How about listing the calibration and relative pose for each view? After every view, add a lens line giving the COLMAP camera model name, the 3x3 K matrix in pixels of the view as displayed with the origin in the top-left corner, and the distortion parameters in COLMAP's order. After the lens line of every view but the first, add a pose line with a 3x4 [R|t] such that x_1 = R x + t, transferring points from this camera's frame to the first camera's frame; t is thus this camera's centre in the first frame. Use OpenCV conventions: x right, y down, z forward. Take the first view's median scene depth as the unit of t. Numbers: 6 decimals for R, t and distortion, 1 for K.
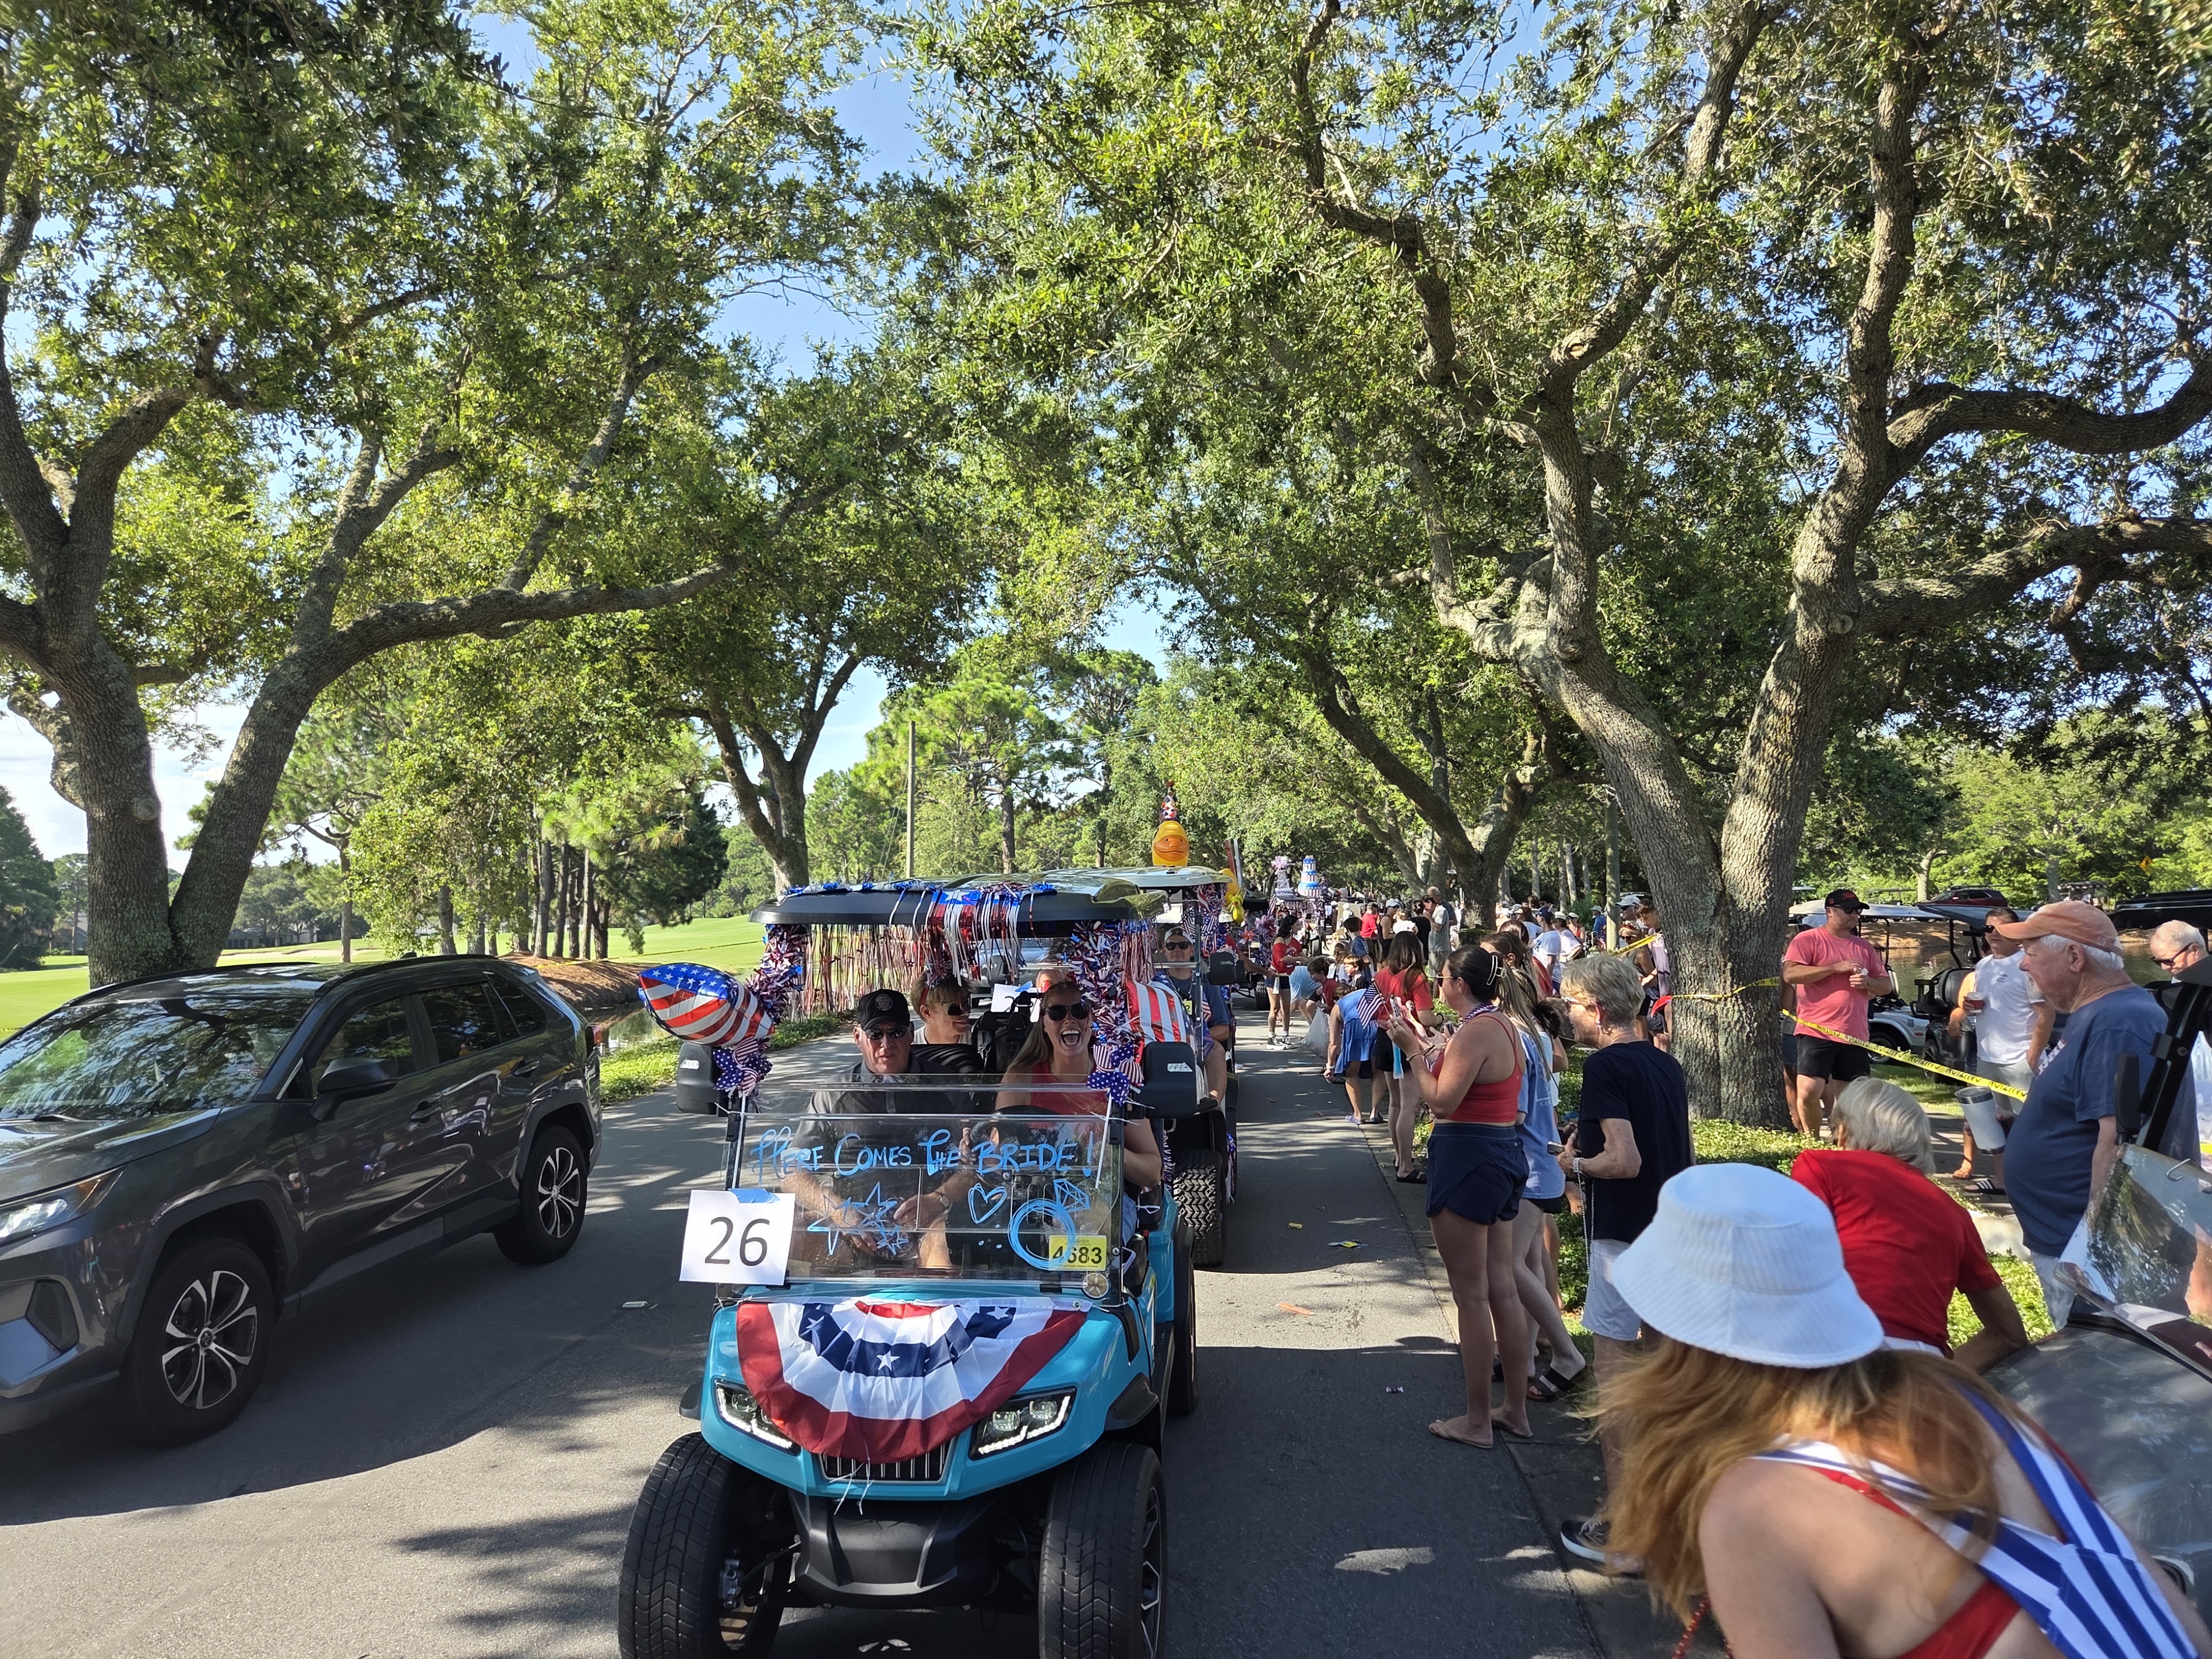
lens RADIAL K [[1514.0, 0, 1106.0], [0, 1514.0, 829.5], [0, 0, 1]] dist [0.046298, -0.000788]
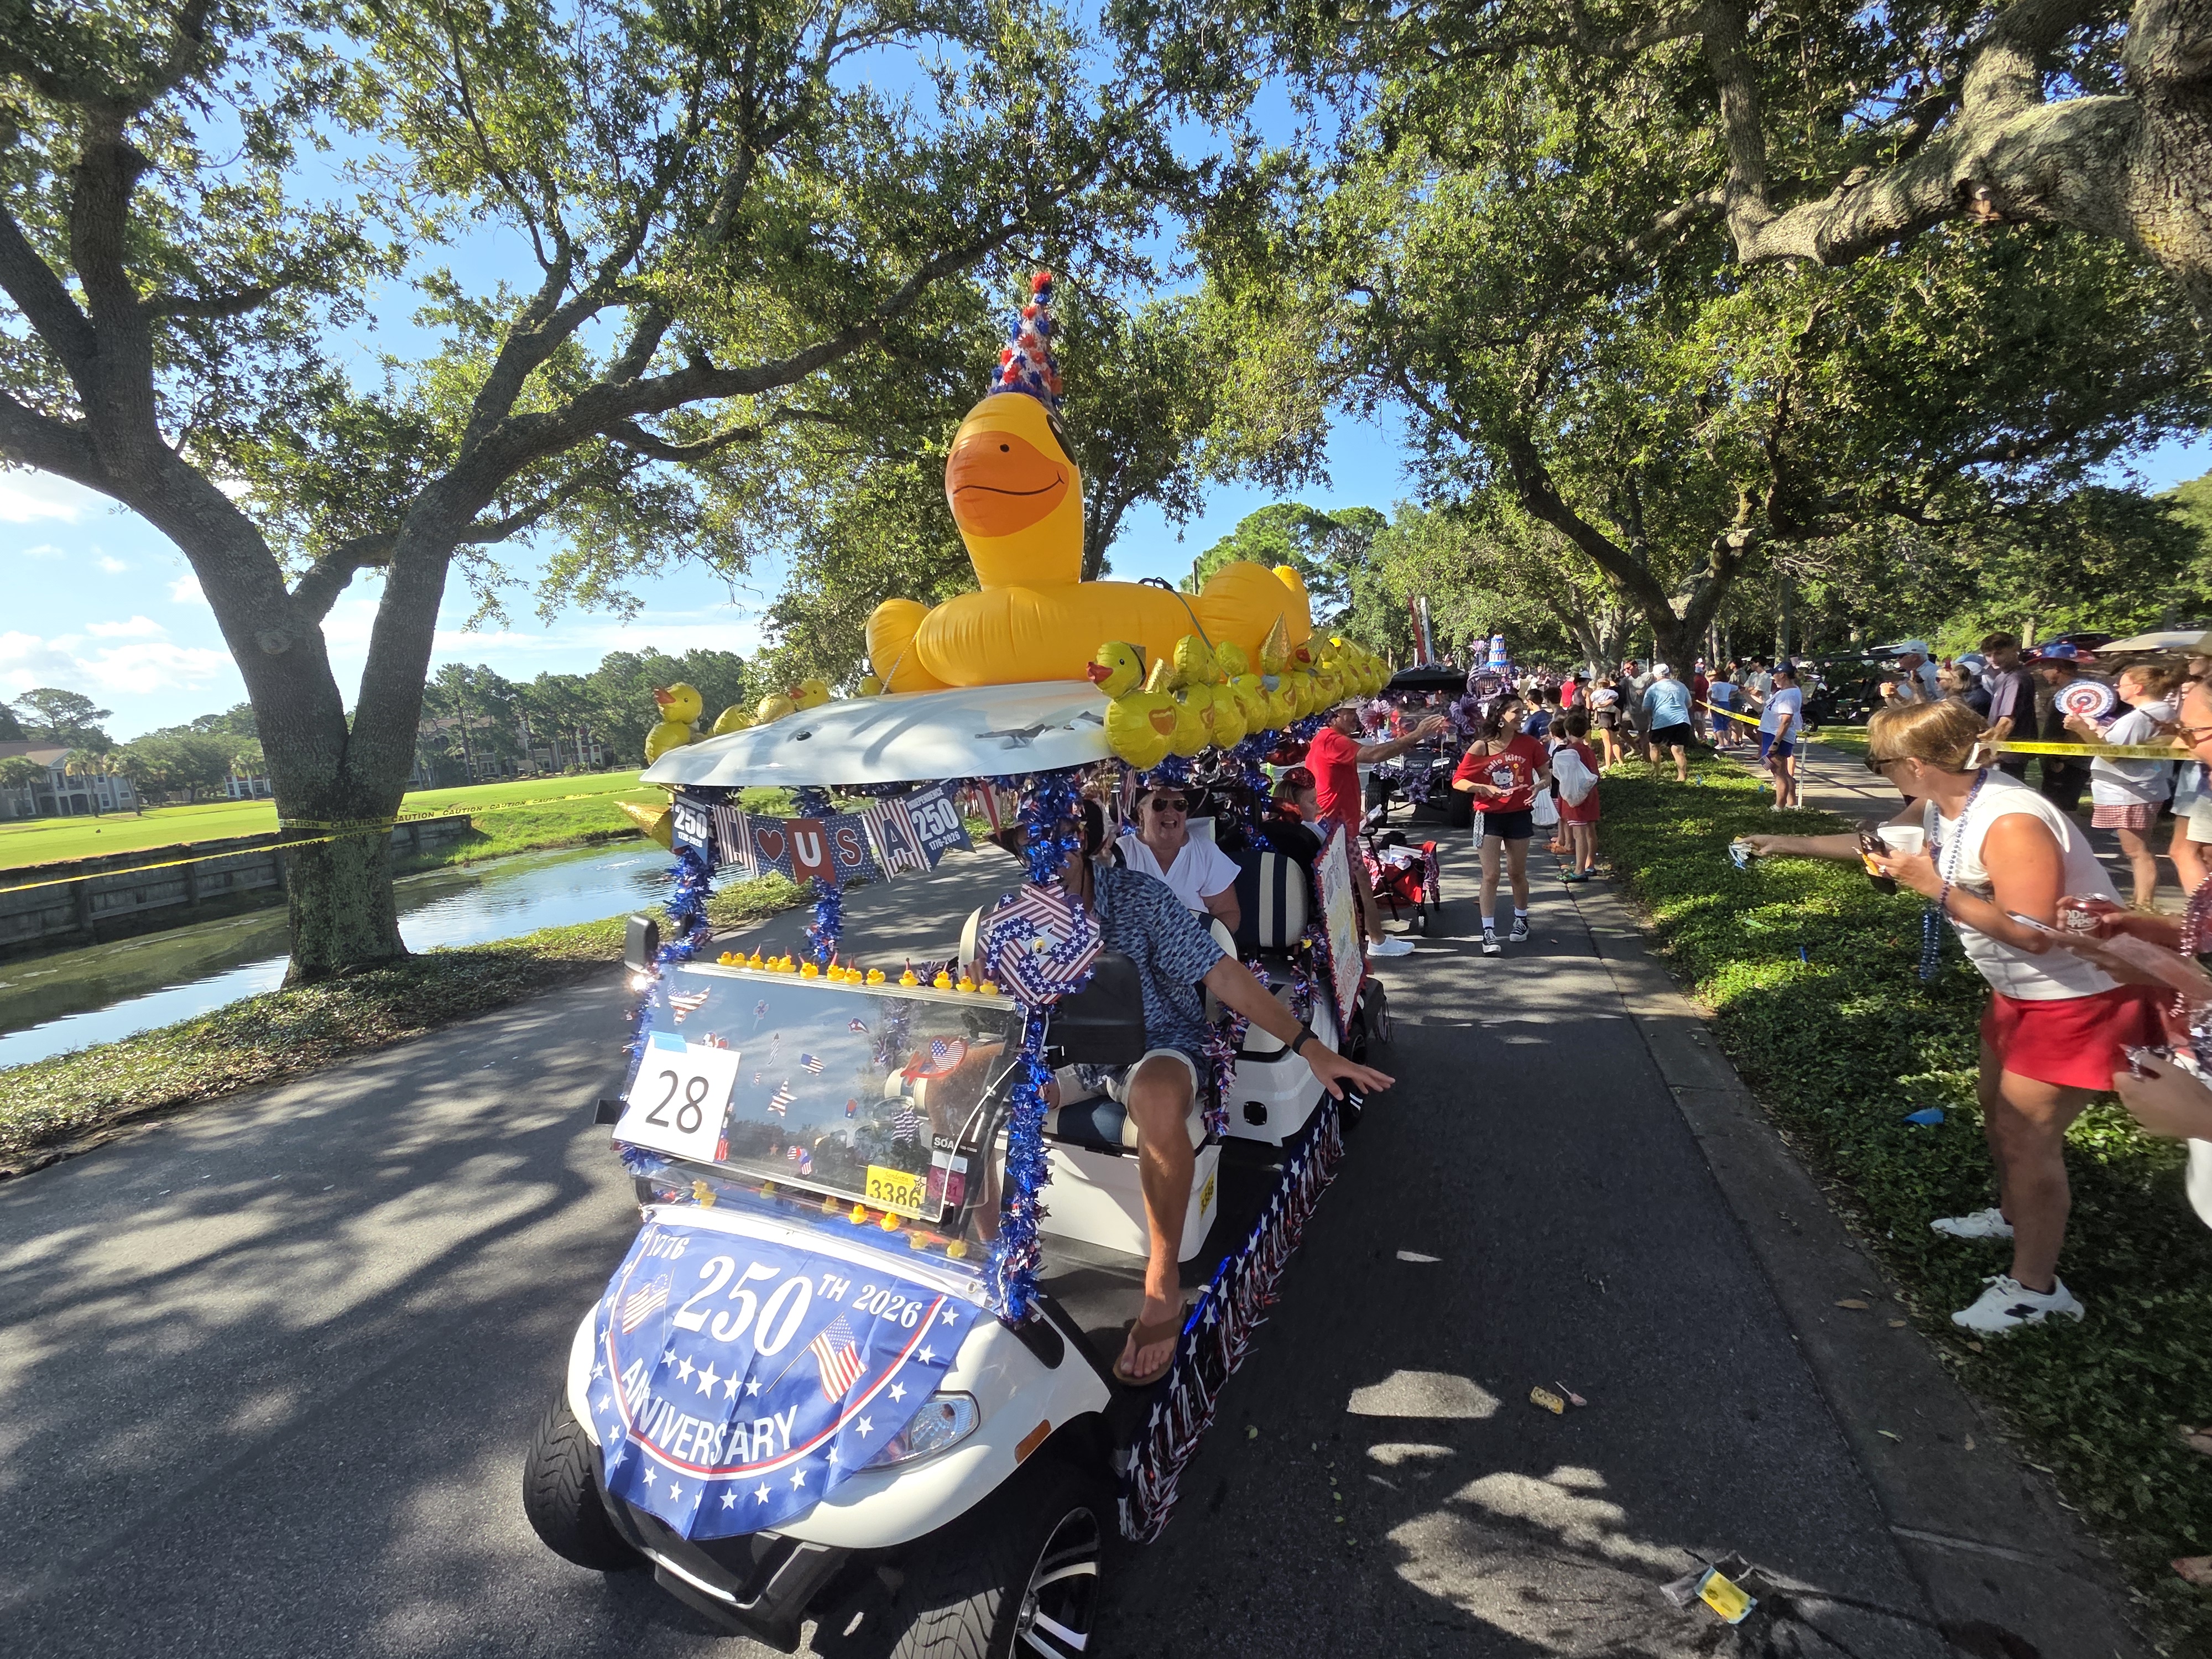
lens RADIAL K [[889.3, 0, 1106.0], [0, 889.3, 829.5], [0, 0, 1]] dist [-0.002158, -0.000266]
pose [[0.960125, -0.015189, -0.279158, 0.009994], [0.069903, 0.979850, 0.187105, 0.005719], [0.270691, -0.199158, 0.941840, 0.100479]]
